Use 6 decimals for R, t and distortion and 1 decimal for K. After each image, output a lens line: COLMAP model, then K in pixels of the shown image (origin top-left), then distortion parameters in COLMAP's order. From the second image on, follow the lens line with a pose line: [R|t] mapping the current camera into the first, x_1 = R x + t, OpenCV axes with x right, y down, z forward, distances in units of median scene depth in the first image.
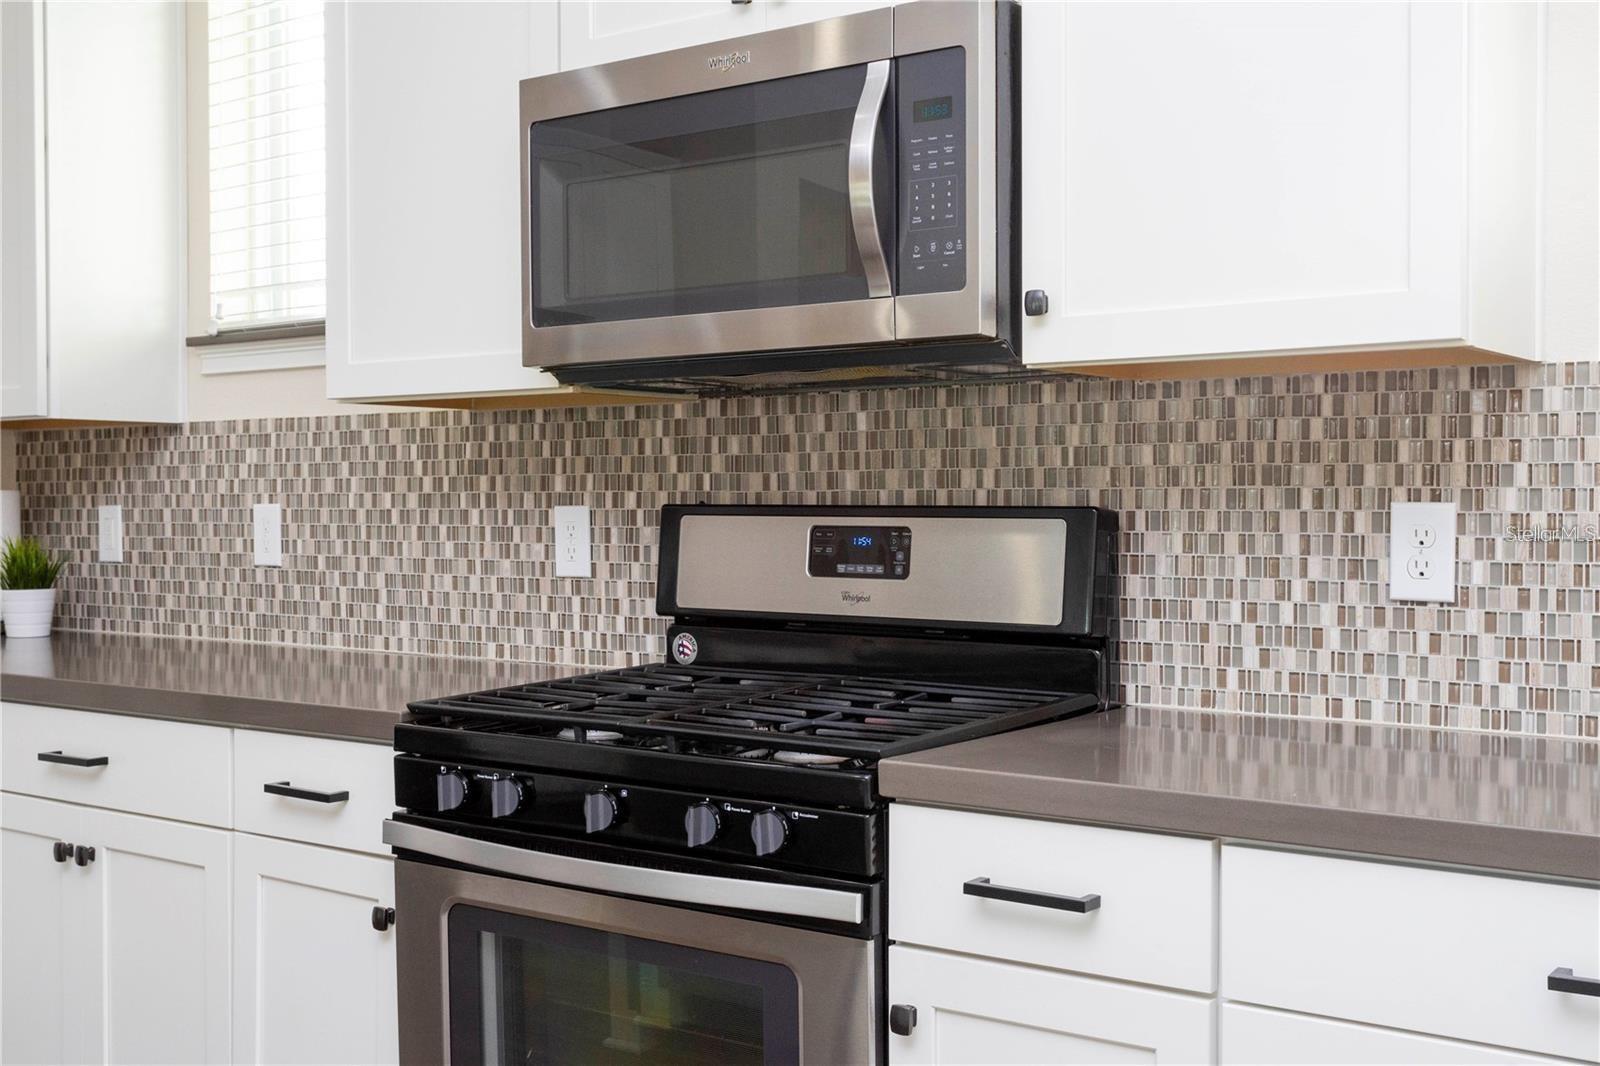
lens RADIAL K [[1732.4, 0, 800.0], [0, 1732.4, 533.0], [0, 0, 1]] dist [0.007780, 0.003254]
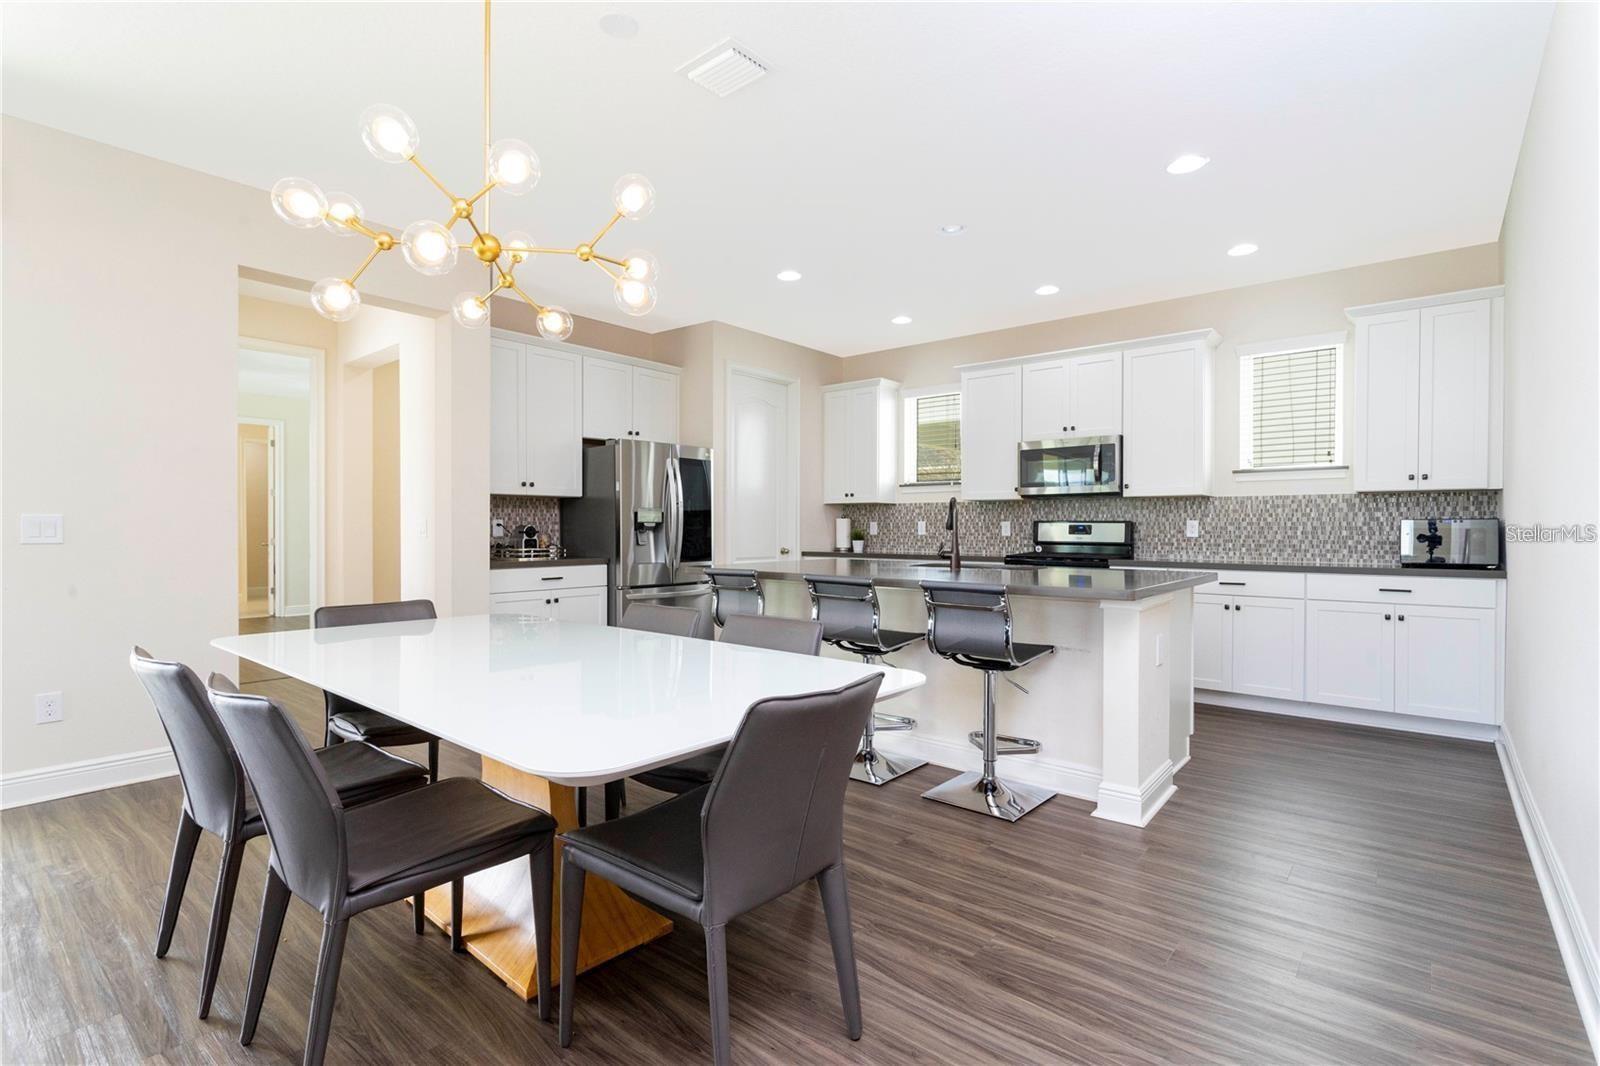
lens RADIAL K [[759.2, 0, 800.0], [0, 759.2, 533.0], [0, 0, 1]] dist [0.001734, -0.000143]
pose [[0.997143, 0.007019, -0.075205, -0.600386], [-0.008148, 0.999858, -0.014717, 0.057888], [0.075091, 0.015288, 0.997059, -1.289931]]
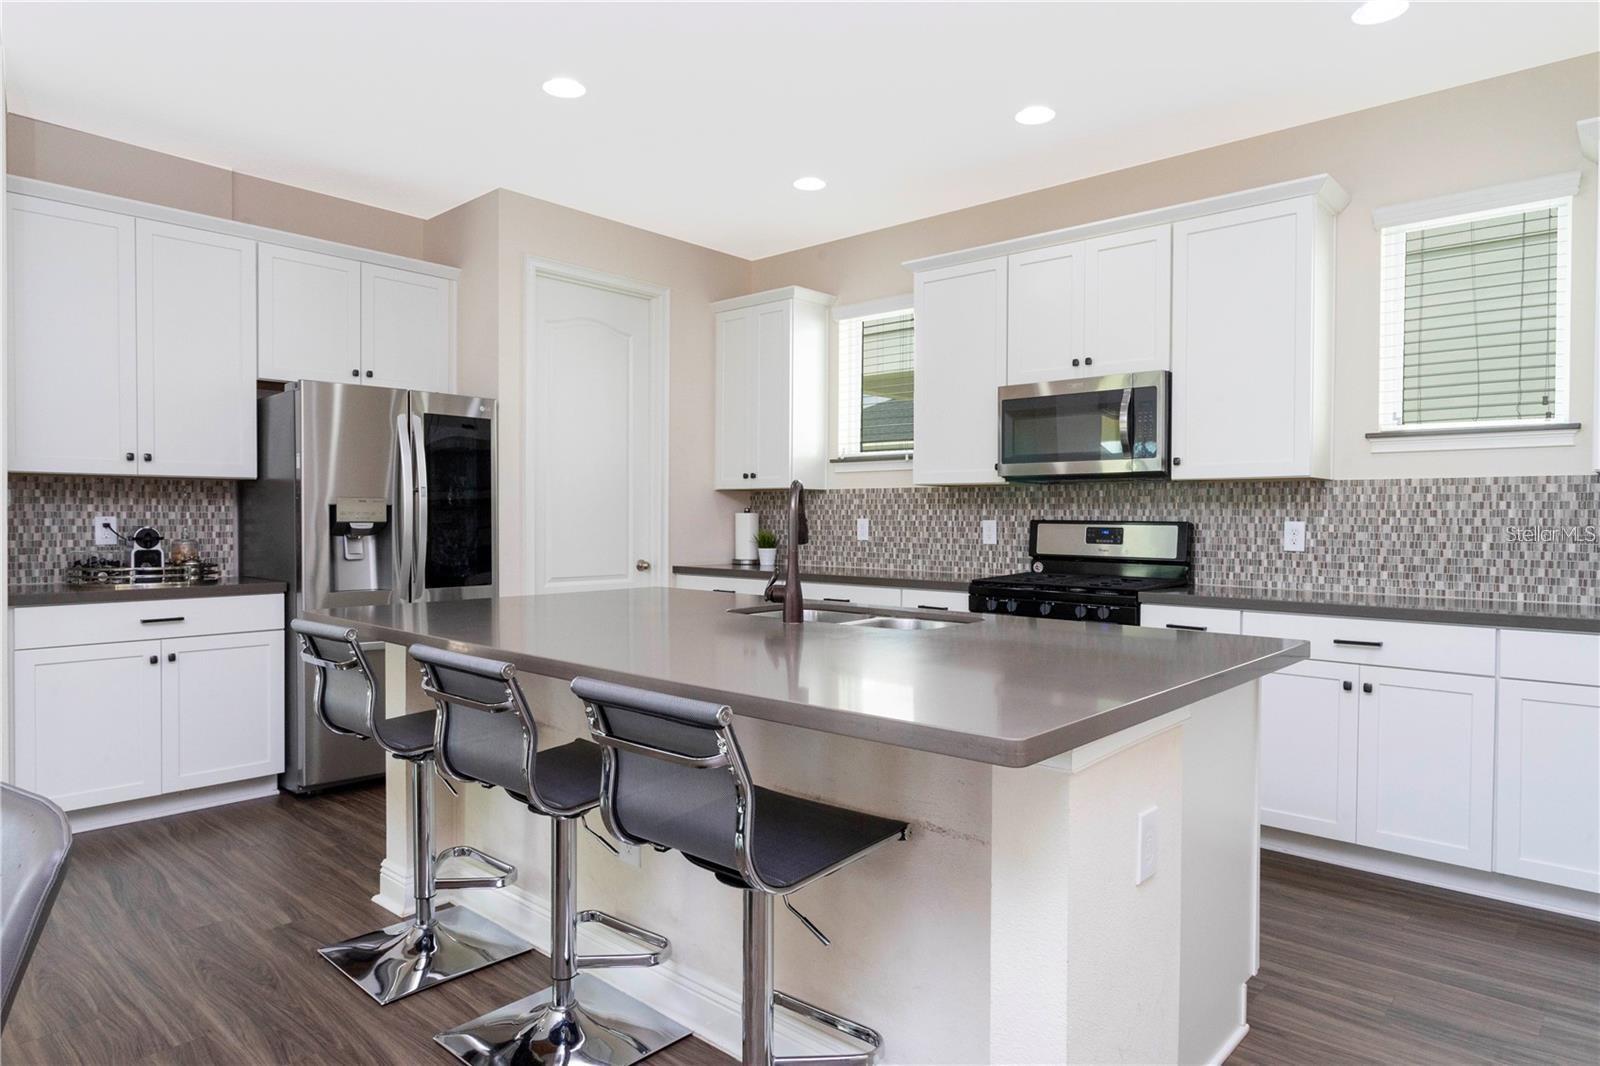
lens RADIAL K [[966.8, 0, 800.0], [0, 966.8, 533.0], [0, 0, 1]] dist [-0.001855, 0.001842]
pose [[0.993778, 0.011124, -0.110820, -0.294360], [-0.011643, 0.999924, -0.004033, 0.017980], [0.110766, 0.005298, 0.993832, -0.736694]]
